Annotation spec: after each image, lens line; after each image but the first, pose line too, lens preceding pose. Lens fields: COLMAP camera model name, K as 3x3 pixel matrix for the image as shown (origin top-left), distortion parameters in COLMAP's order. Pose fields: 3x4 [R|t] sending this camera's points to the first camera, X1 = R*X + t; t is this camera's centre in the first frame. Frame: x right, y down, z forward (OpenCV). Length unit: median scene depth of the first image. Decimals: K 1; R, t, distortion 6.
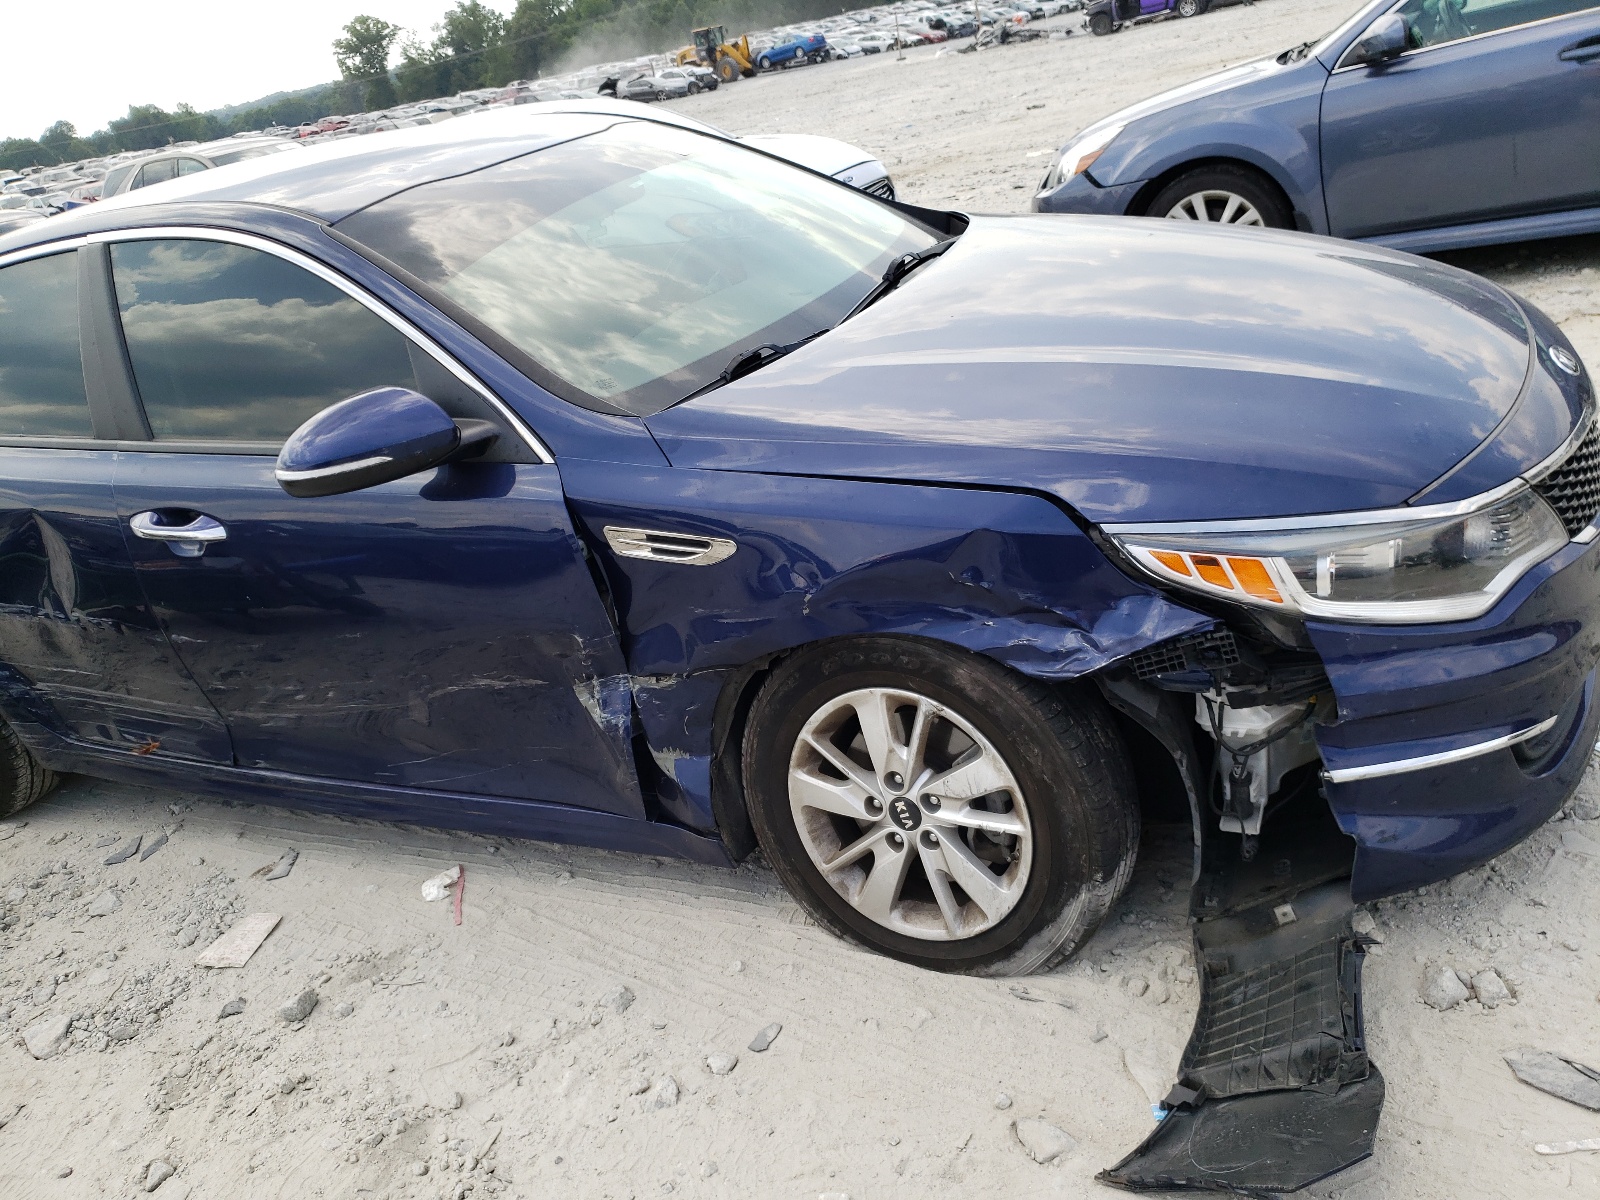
lens RADIAL K [[1210.2, 0, 846.4], [0, 1210.2, 599.5], [0, 0, 1]] dist [0.012281, 0.004056]
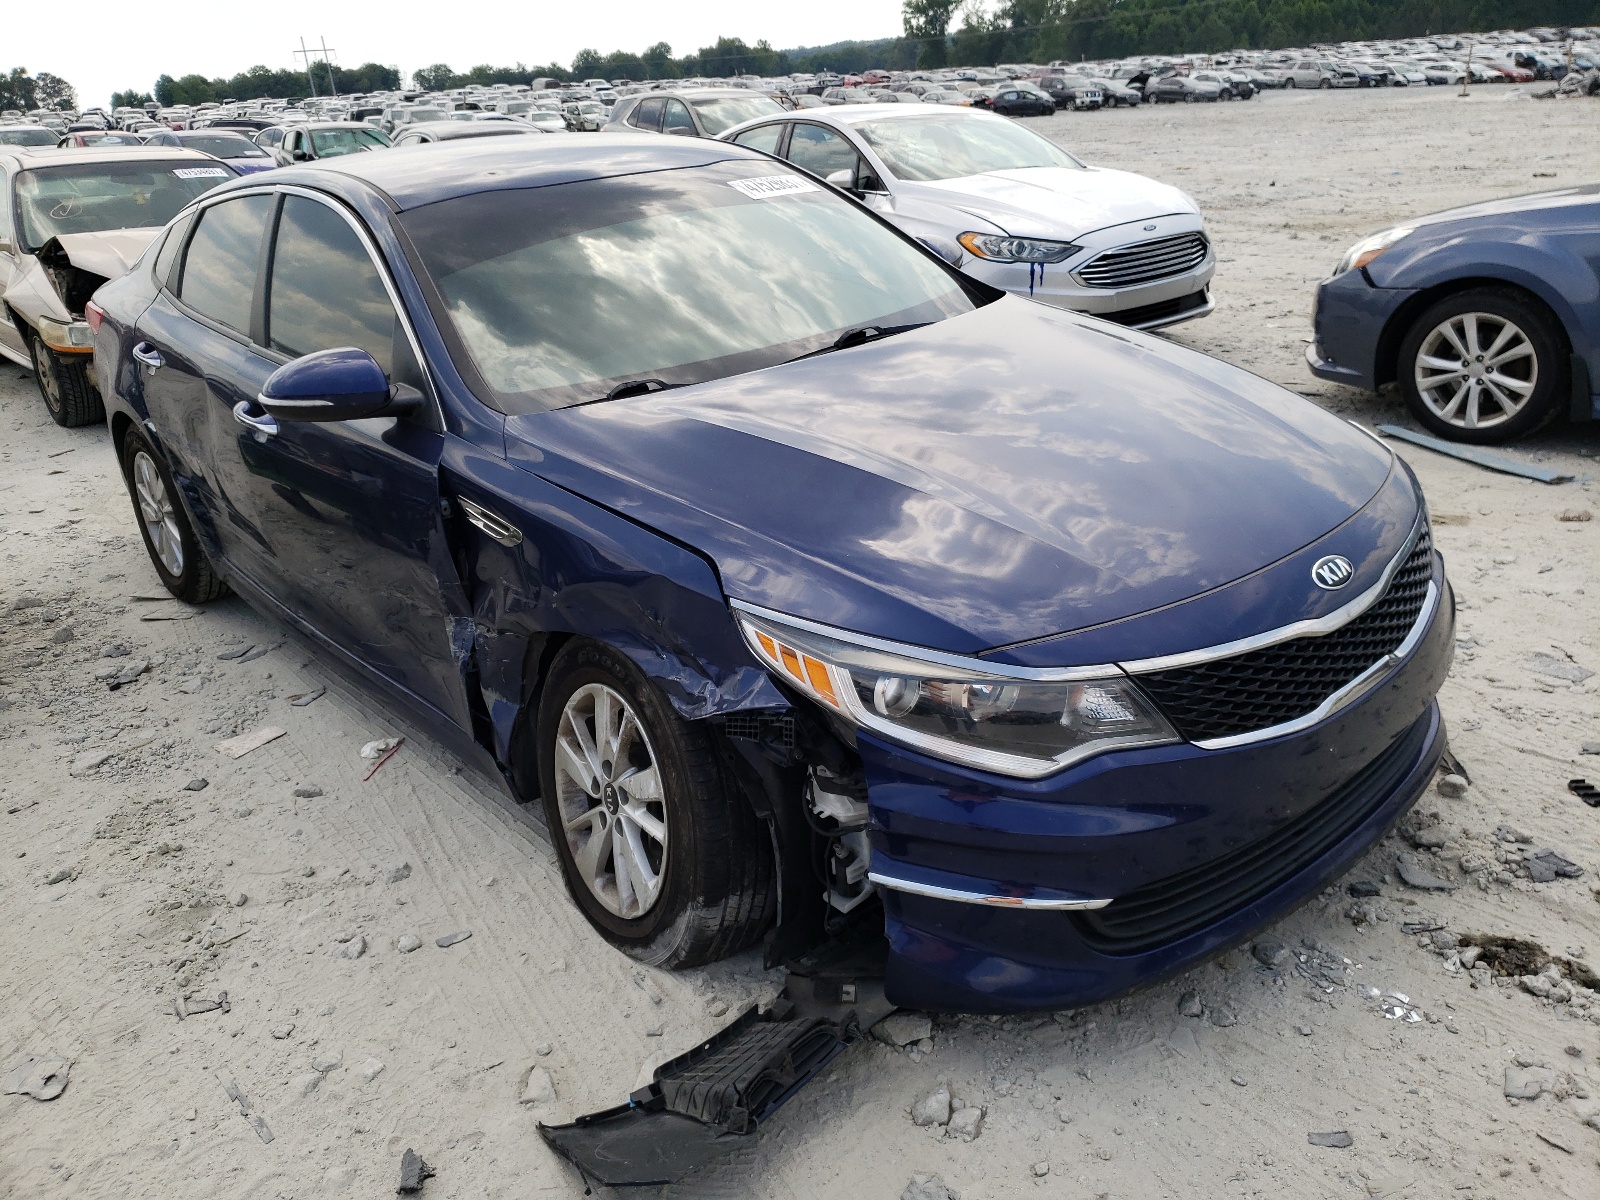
lens RADIAL K [[1210.2, 0, 846.4], [0, 1210.2, 599.5], [0, 0, 1]] dist [0.012281, 0.004056]
pose [[0.916442, 0.270054, -0.295306, 0.558793], [-0.268605, 0.962138, 0.046286, -0.122502], [0.296625, 0.036902, 0.954281, -0.043422]]
